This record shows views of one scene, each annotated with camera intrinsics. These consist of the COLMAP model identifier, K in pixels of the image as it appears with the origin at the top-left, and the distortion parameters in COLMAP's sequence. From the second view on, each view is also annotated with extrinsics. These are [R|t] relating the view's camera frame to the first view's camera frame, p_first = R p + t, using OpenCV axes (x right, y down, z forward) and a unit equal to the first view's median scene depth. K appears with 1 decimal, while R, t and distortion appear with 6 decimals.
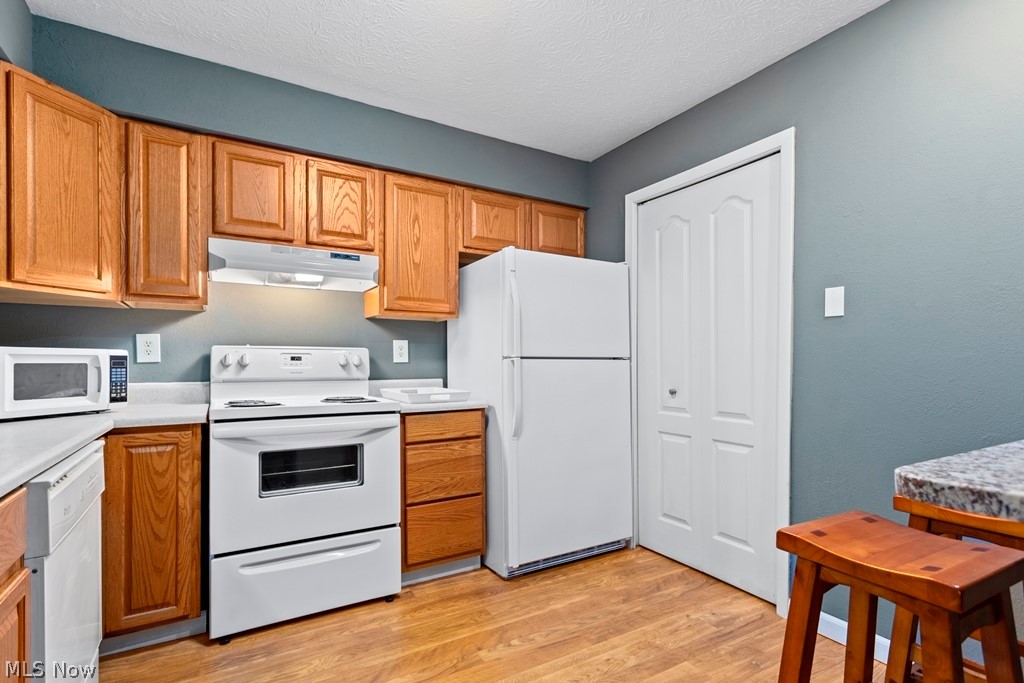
lens RADIAL K [[495.4, 0, 517.1], [0, 495.4, 359.4], [0, 0, 1]] dist [0.003655, 0.000734]
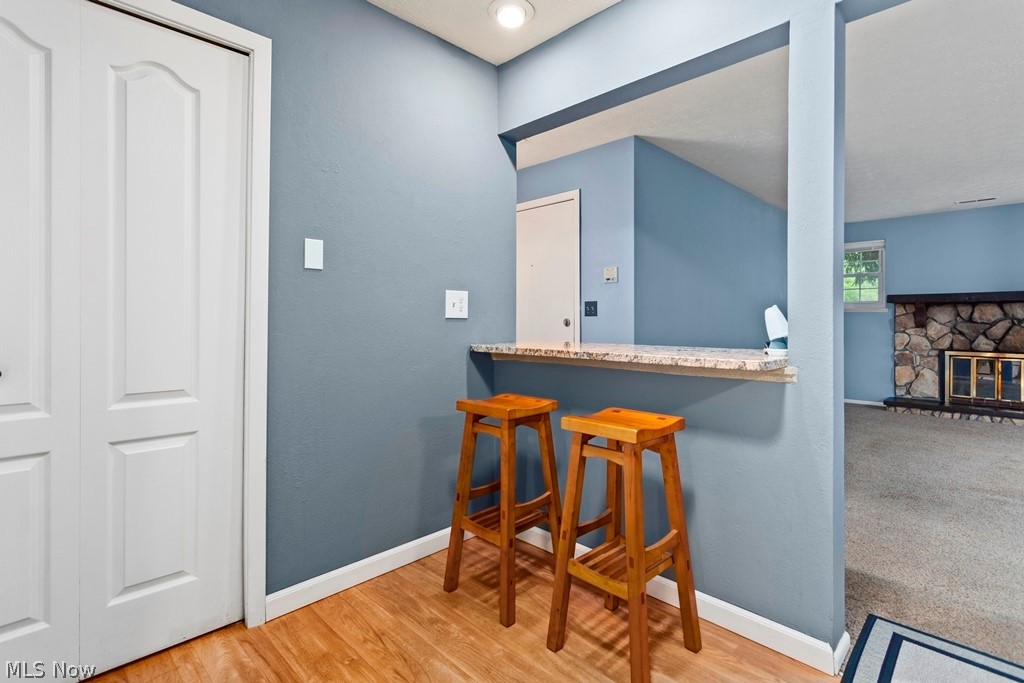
lens RADIAL K [[491.7, 0, 514.0], [0, 491.7, 320.8], [0, 0, 1]] dist [0.001502, -0.000015]
pose [[-0.245123, -0.002142, 0.969490, -0.327993], [-0.007979, 0.999968, 0.000192, 0.009374], [-0.969459, -0.007689, -0.245132, 0.720610]]
